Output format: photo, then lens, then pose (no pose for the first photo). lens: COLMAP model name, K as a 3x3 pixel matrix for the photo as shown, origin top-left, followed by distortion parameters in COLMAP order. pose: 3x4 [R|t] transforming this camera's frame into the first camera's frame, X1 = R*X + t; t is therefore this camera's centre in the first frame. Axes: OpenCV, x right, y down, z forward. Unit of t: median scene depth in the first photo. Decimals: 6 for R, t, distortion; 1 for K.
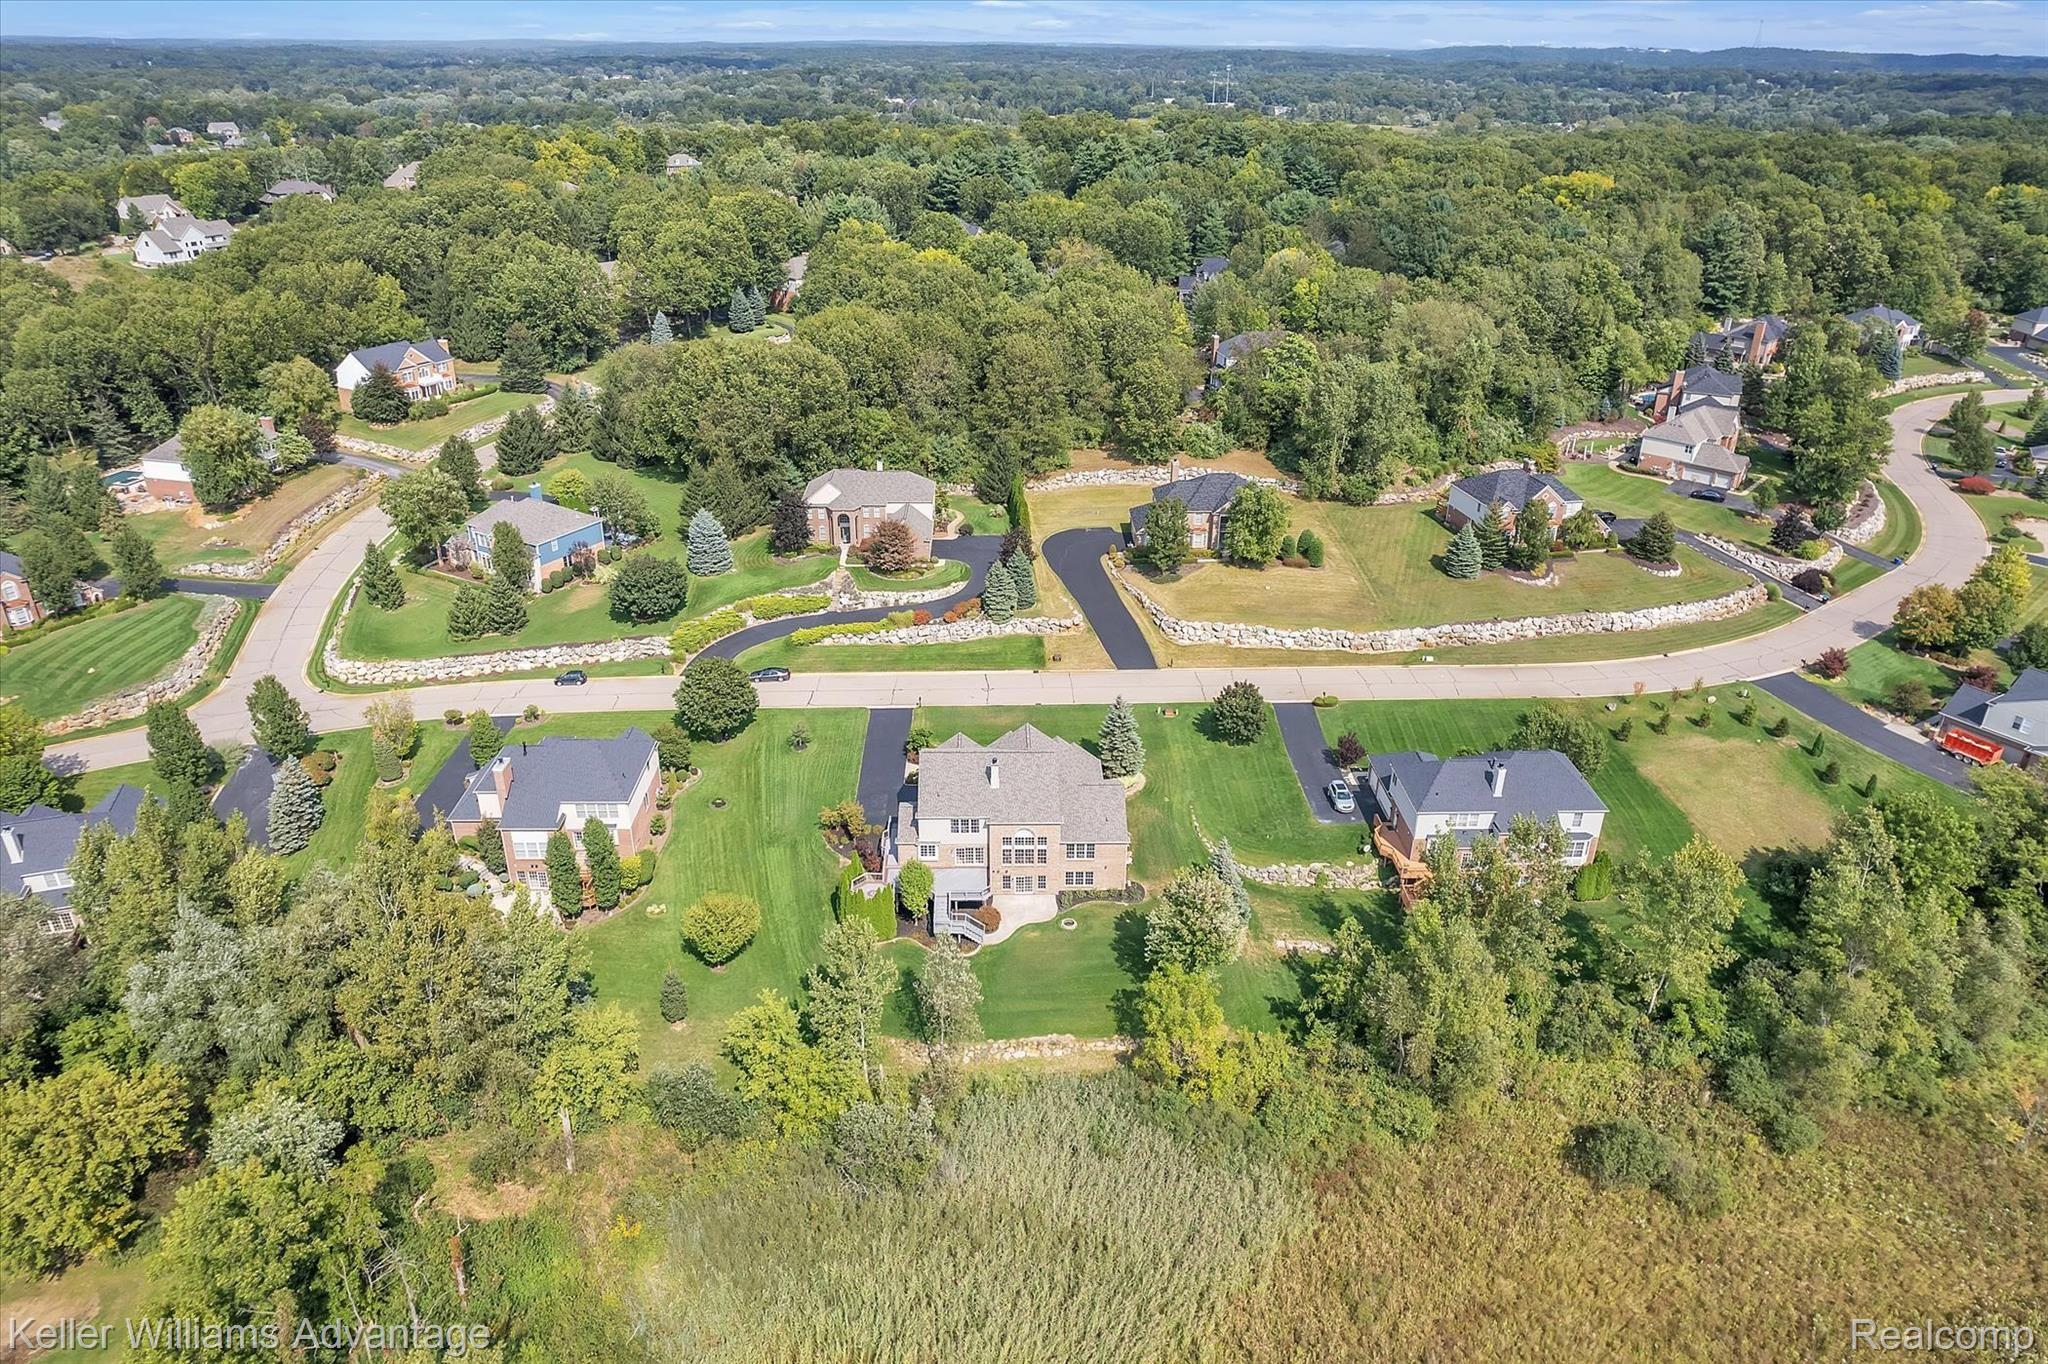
lens RADIAL K [[1356.2, 0, 1024.0], [0, 1356.2, 682.0], [0, 0, 1]] dist [0.002611, 0.002927]
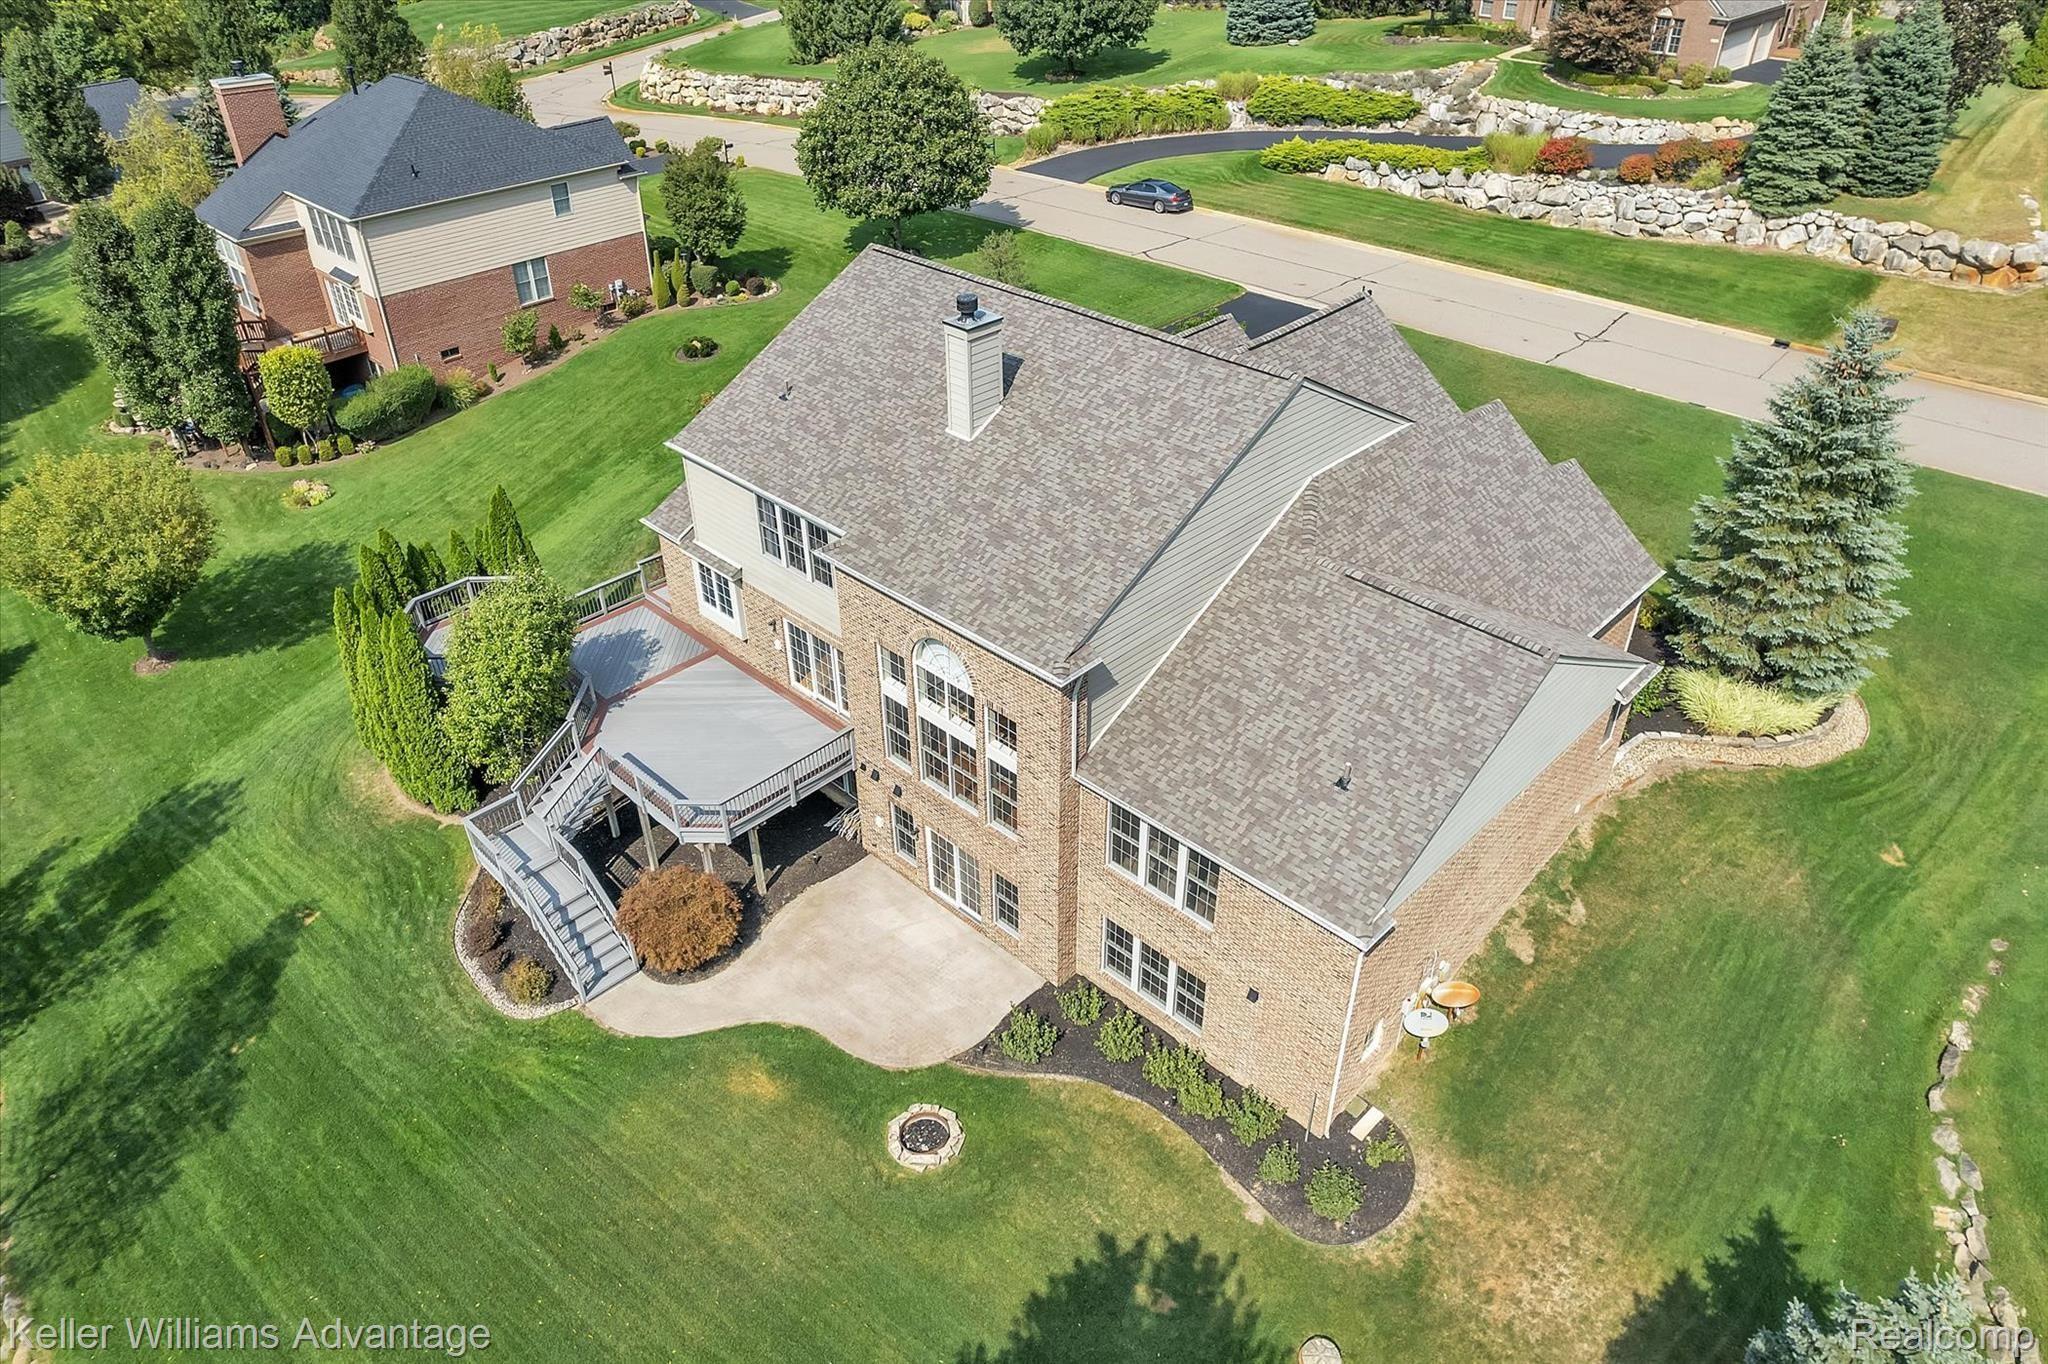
lens RADIAL K [[1356.2, 0, 1024.0], [0, 1356.2, 682.0], [0, 0, 1]] dist [0.002611, 0.002927]
pose [[0.709547, 0.398689, -0.581025, 0.120470], [-0.311935, 0.917073, 0.248344, 0.050566], [0.631854, 0.005030, 0.775071, 0.745740]]
